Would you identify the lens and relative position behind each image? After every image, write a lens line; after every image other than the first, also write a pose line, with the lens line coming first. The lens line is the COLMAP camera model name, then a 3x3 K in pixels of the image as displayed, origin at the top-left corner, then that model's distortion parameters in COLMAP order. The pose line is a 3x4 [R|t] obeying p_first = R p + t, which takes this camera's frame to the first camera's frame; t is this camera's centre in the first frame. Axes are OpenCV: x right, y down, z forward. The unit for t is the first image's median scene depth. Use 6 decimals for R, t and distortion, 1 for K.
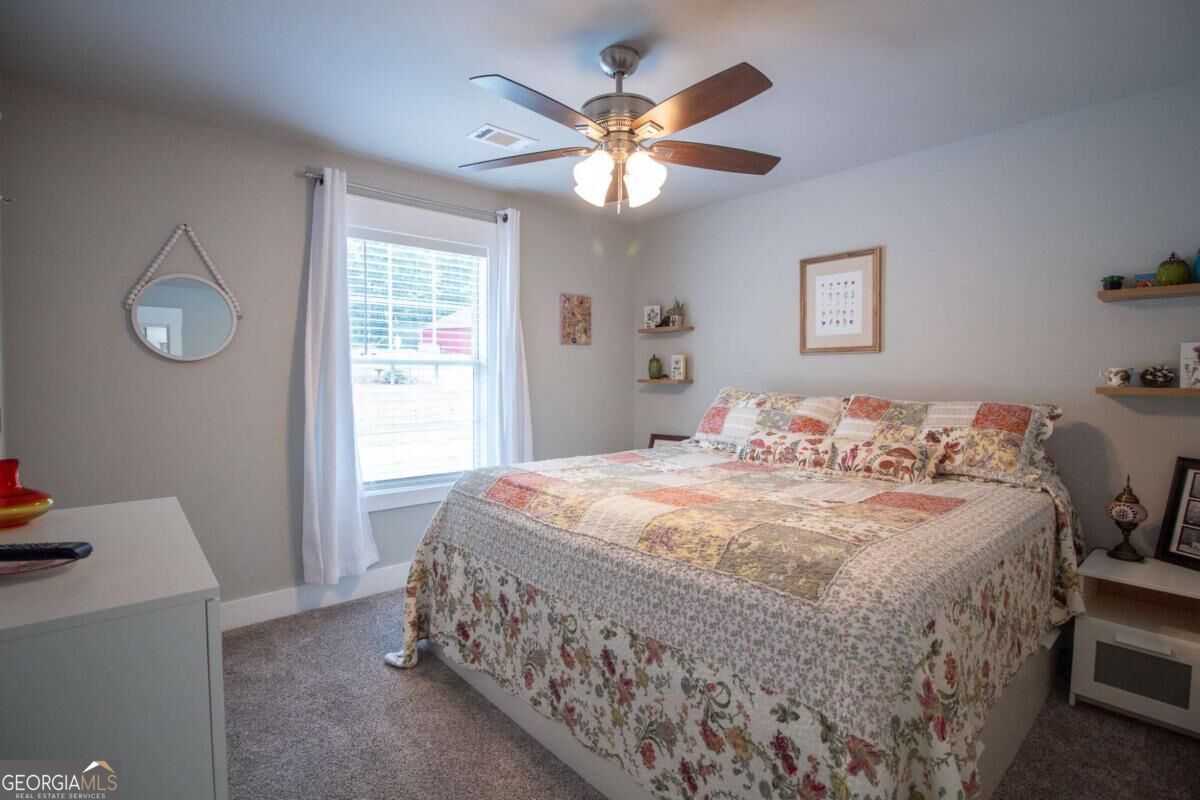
lens RADIAL K [[561.0, 0, 602.4], [0, 561.0, 388.3], [0, 0, 1]] dist [-0.000792, -0.014919]
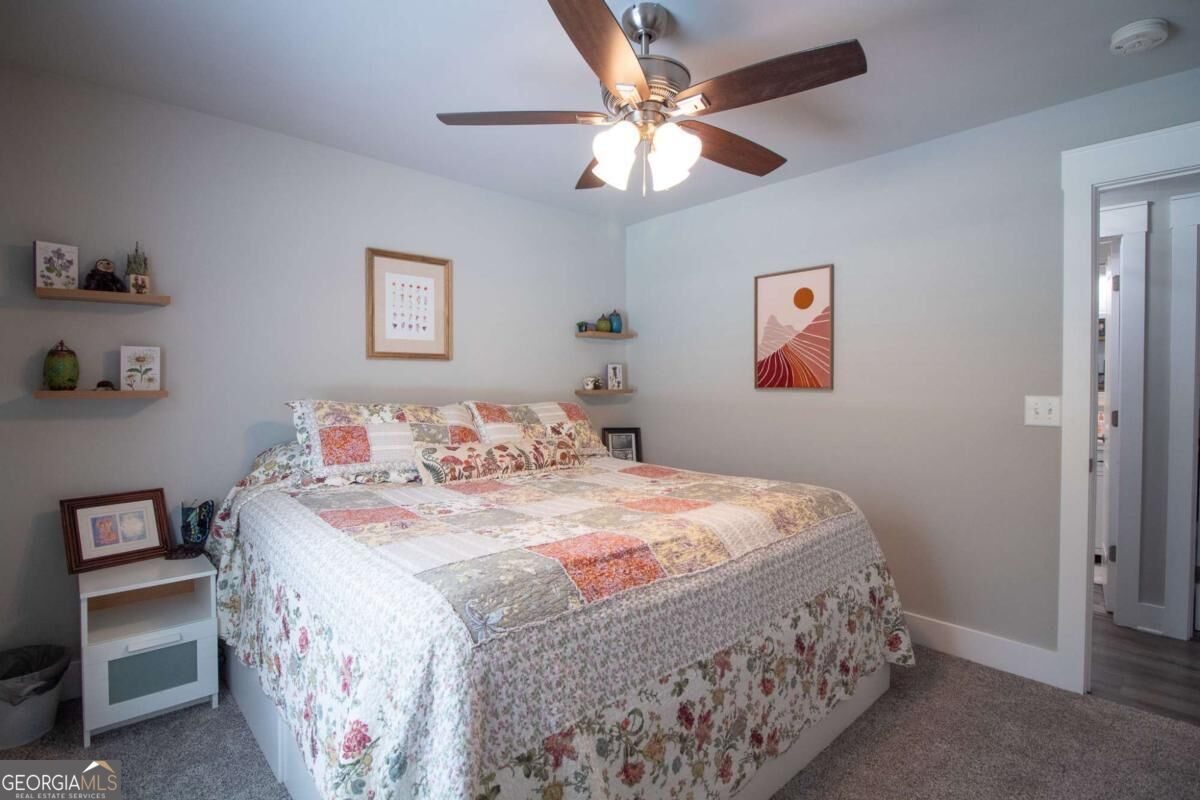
lens RADIAL K [[561.0, 0, 602.4], [0, 561.0, 388.3], [0, 0, 1]] dist [-0.000792, -0.014919]
pose [[0.001942, -0.011624, 0.999931, -0.814327], [0.020824, 0.999716, 0.011581, -0.027265], [-0.999781, 0.020800, 0.002184, 1.036369]]
